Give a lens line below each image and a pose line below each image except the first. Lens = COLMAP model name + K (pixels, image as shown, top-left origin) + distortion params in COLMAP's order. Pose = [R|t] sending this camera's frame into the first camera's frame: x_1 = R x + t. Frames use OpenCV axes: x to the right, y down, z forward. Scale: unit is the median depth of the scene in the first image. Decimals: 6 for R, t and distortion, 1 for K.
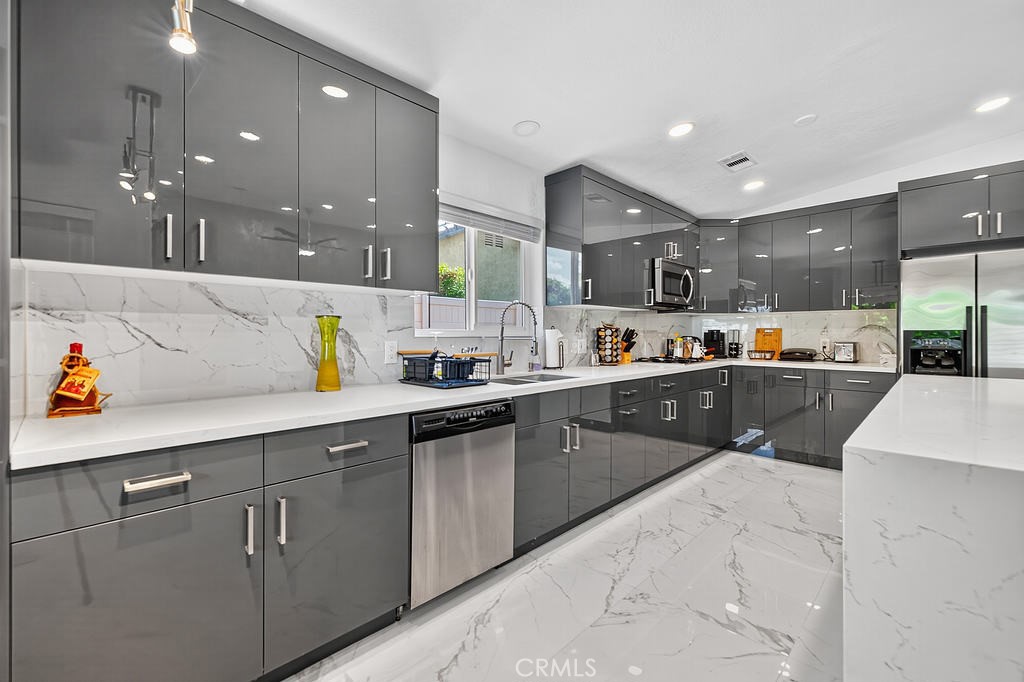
lens RADIAL K [[438.8, 0, 507.7], [0, 438.8, 335.6], [0, 0, 1]] dist [-0.000485, 0.000022]
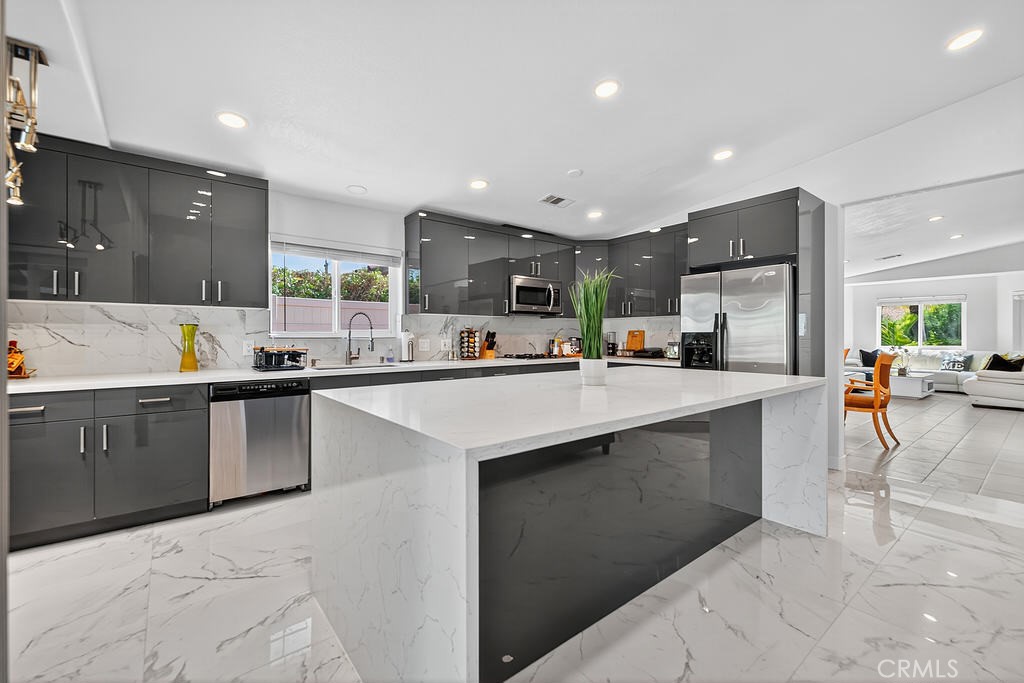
lens RADIAL K [[418.1, 0, 513.0], [0, 418.1, 335.2], [0, 0, 1]] dist [0.000662, 0.000427]
pose [[0.995073, 0.001438, -0.099135, 0.576522], [-0.001630, 0.999997, -0.001860, -0.003019], [0.099132, 0.002013, 0.995072, -0.246236]]
